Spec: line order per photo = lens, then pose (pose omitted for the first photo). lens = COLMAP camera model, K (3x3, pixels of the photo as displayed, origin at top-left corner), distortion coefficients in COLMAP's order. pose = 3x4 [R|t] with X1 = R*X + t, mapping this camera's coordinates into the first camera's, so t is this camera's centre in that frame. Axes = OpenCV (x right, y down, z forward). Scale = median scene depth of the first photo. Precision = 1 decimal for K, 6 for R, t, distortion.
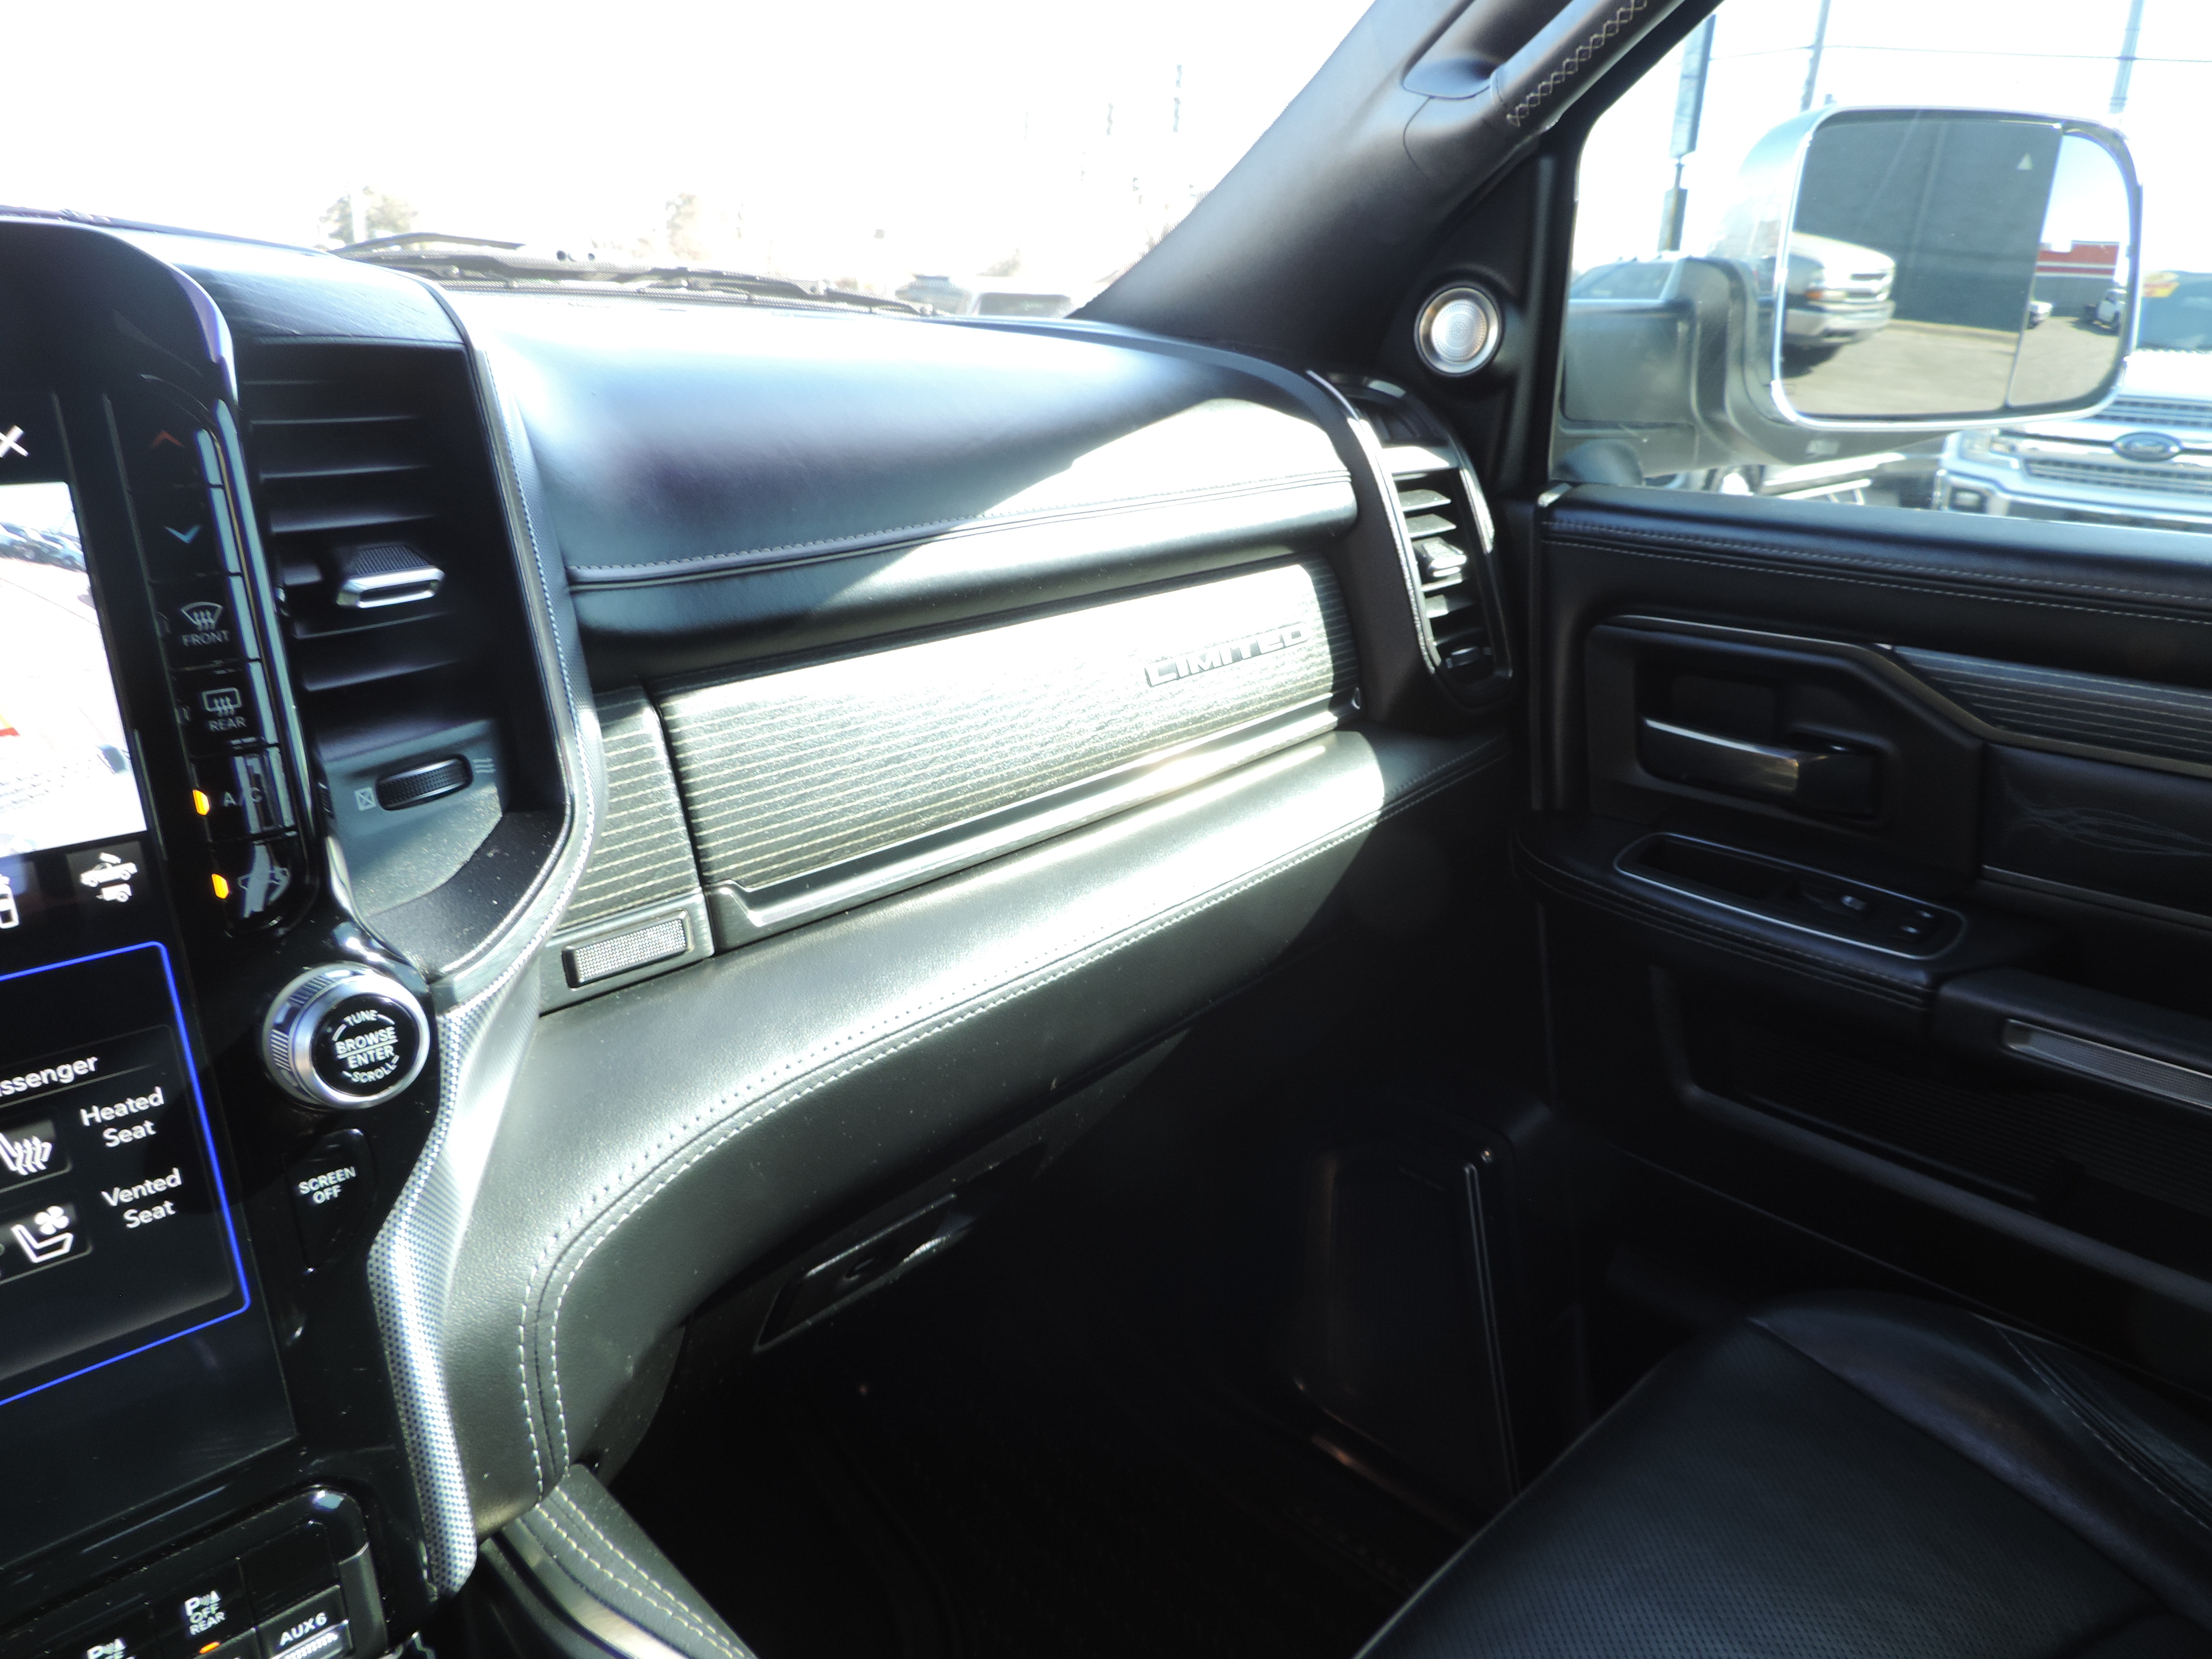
lens RADIAL K [[1556.6, 0, 1110.4], [0, 1556.6, 821.3], [0, 0, 1]] dist [-0.029447, 0.005741]
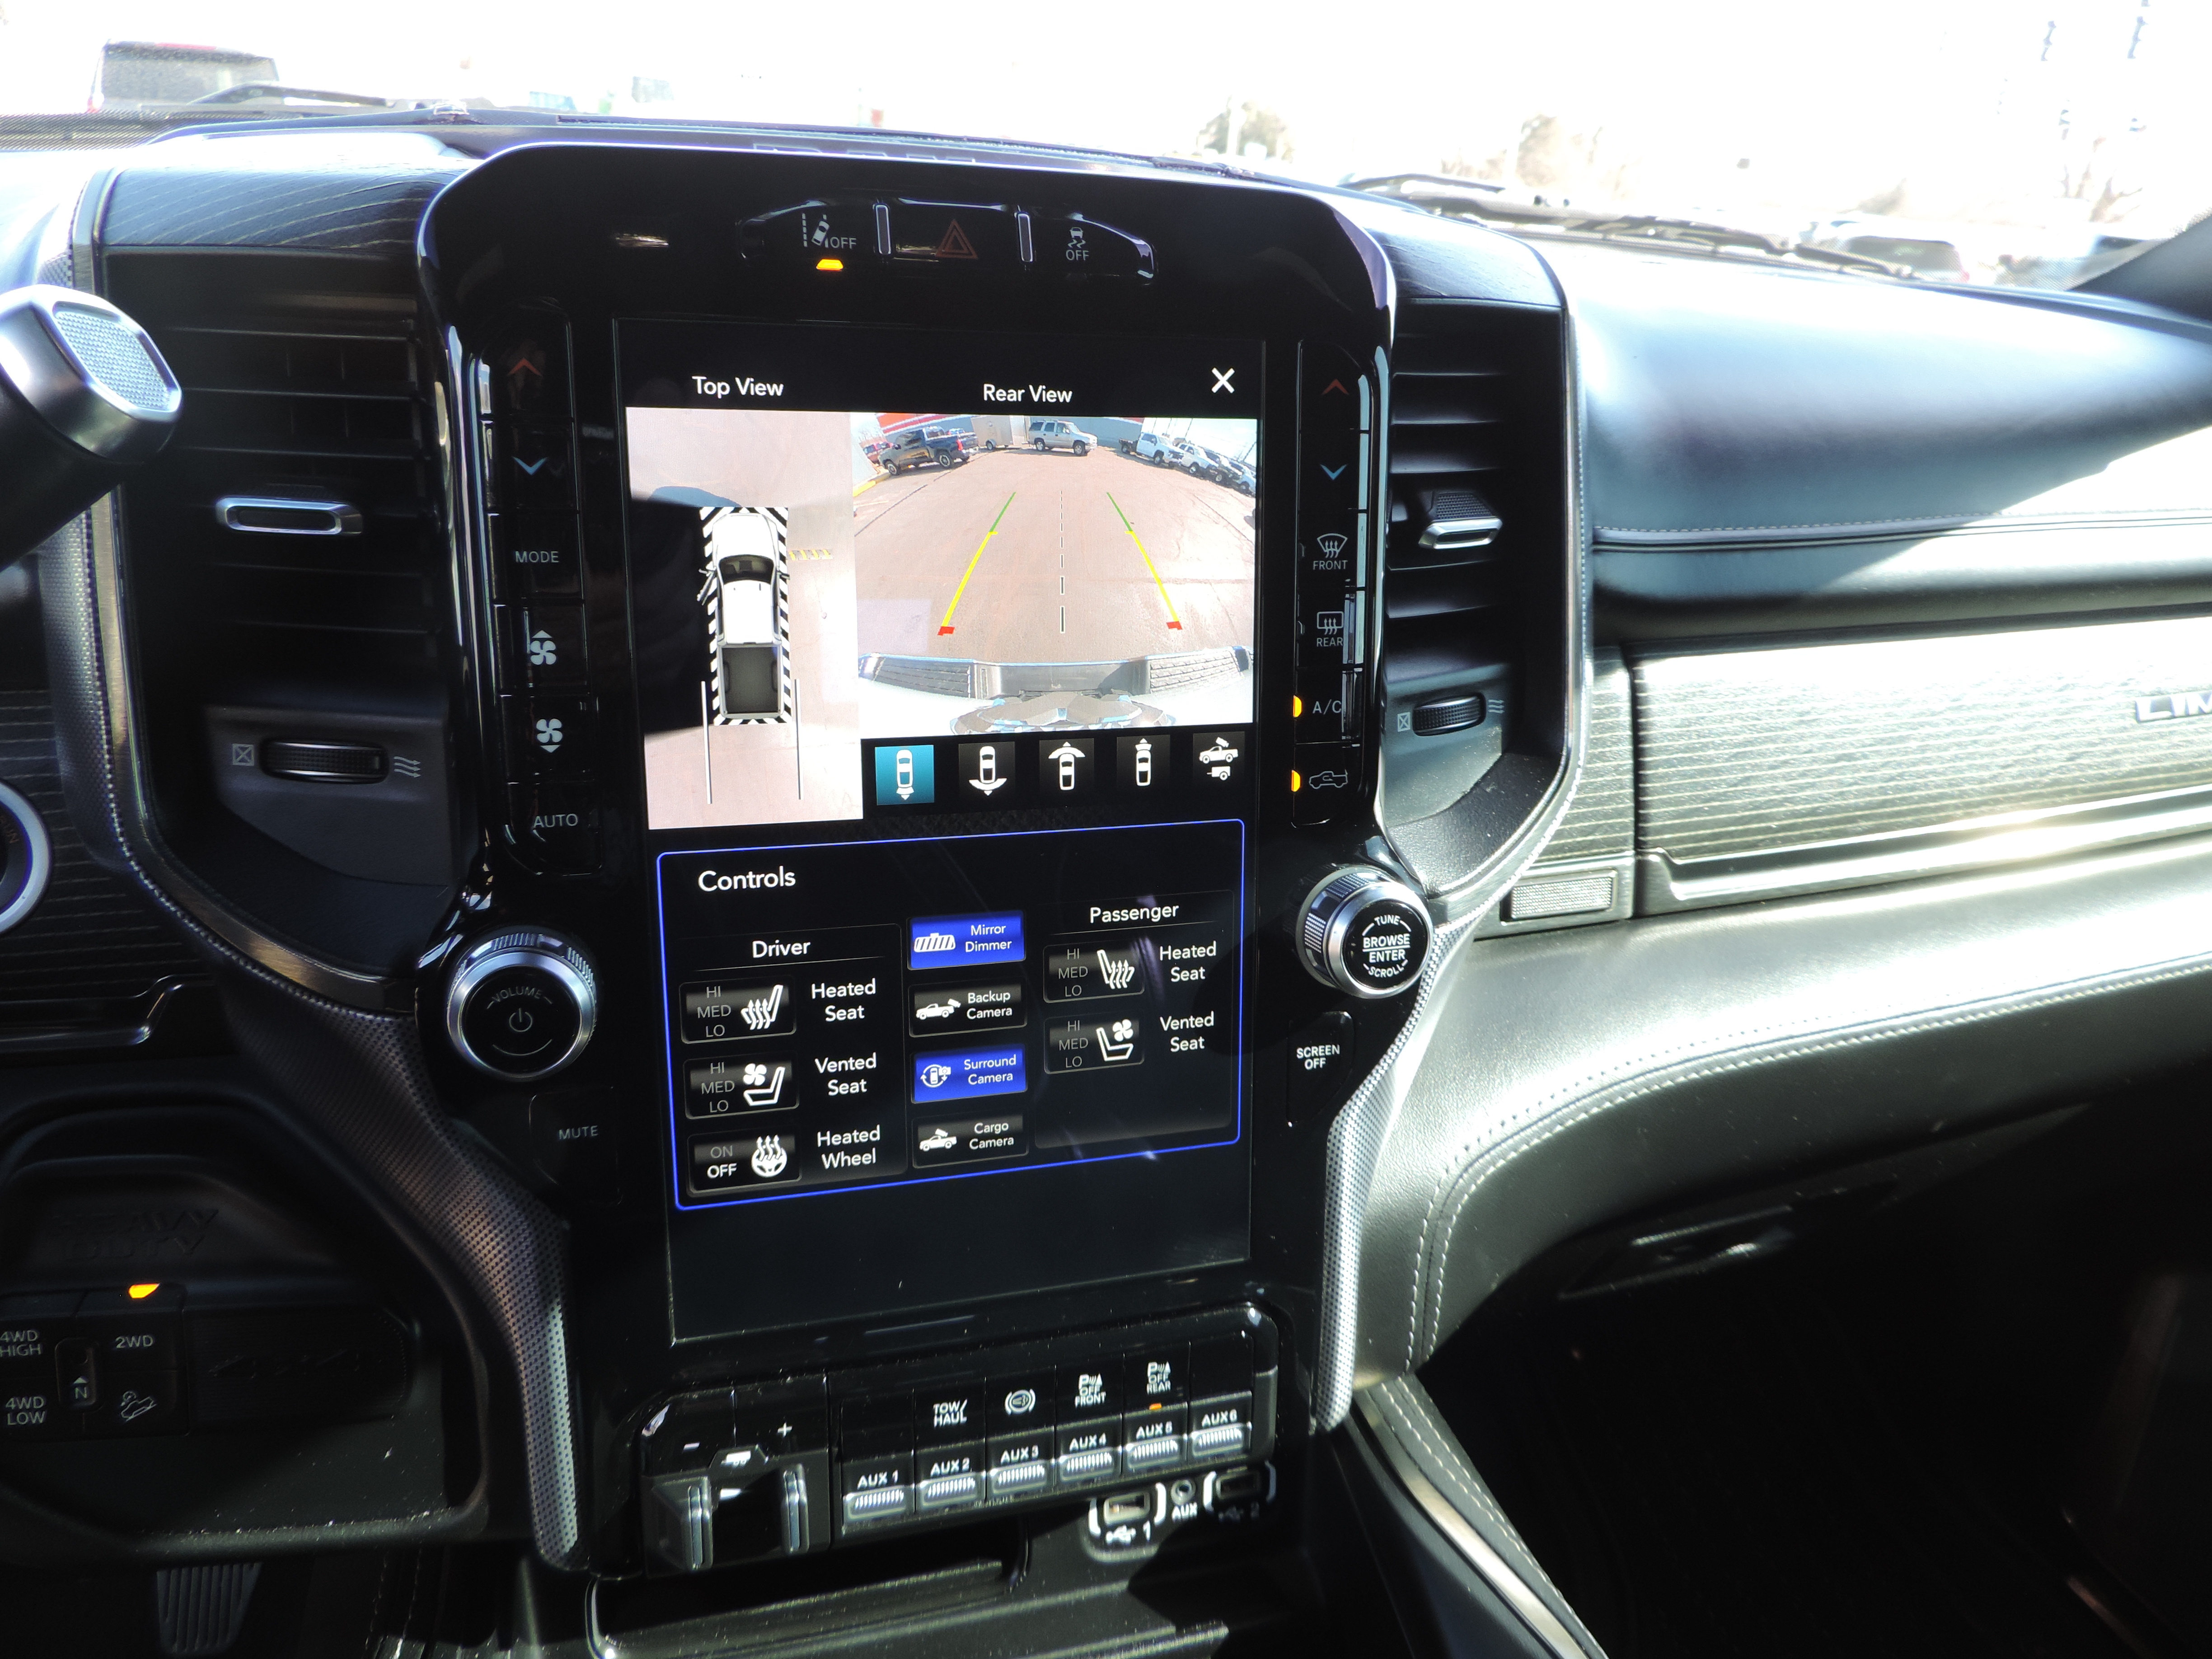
lens RADIAL K [[1558.9, 0, 1106.0], [0, 1558.9, 829.5], [0, 0, 1]] dist [-0.038186, -0.009325]
pose [[0.875213, 0.197162, -0.441734, -0.148916], [-0.175801, 0.980371, 0.089259, -0.000987], [0.450662, -0.000464, 0.892695, -0.075481]]
